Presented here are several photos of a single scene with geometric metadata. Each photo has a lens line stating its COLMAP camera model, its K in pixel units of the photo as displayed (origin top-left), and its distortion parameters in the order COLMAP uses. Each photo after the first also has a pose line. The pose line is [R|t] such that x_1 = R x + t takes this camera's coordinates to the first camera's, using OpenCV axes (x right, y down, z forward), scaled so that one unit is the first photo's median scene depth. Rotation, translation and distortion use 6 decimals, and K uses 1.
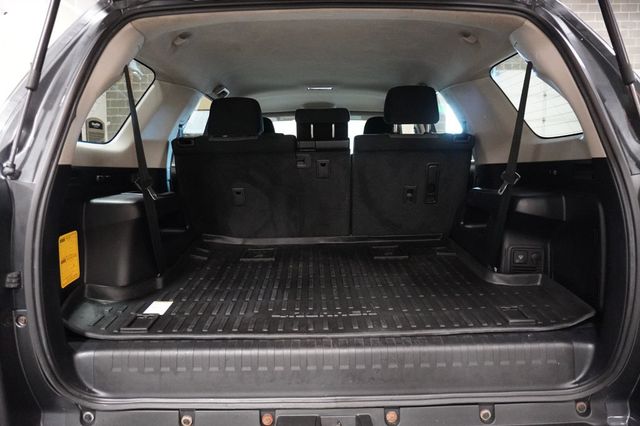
lens RADIAL K [[447.1, 0, 317.1], [0, 447.1, 213.3], [0, 0, 1]] dist [-0.024922, 0.000257]
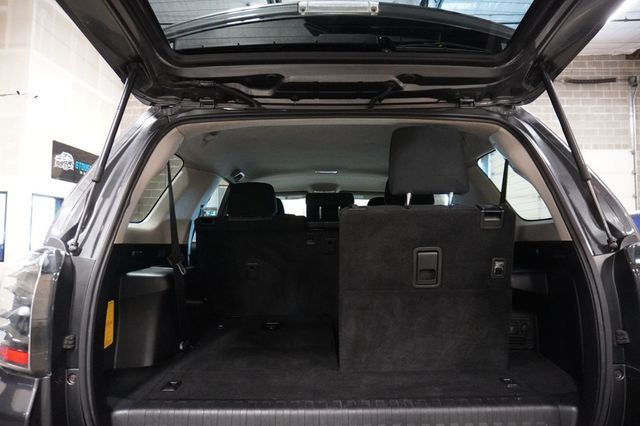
lens RADIAL K [[447.1, 0, 317.1], [0, 447.1, 213.3], [0, 0, 1]] dist [-0.024922, 0.000257]
pose [[0.999966, 0.007520, -0.003519, -0.027275], [-0.007993, 0.986624, -0.162818, 0.000658], [0.002248, 0.162841, 0.986650, -0.176233]]
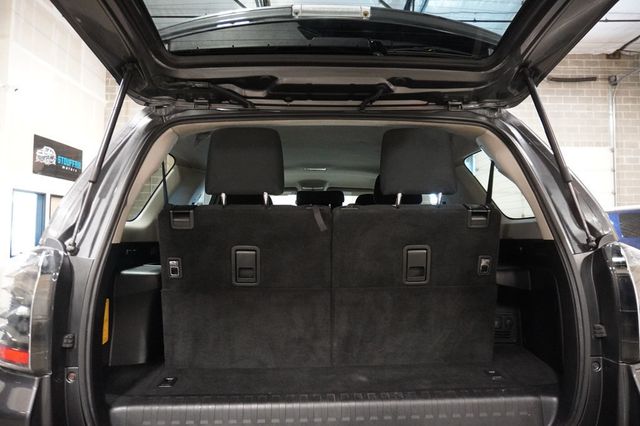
lens RADIAL K [[448.4, 0, 320.0], [0, 448.4, 213.0], [0, 0, 1]] dist [-0.022764, 0.002506]
pose [[0.999318, 0.007706, 0.036120, -0.050771], [-0.002142, 0.988437, -0.151620, -0.007206], [-0.036871, 0.151439, 0.987779, -0.215622]]
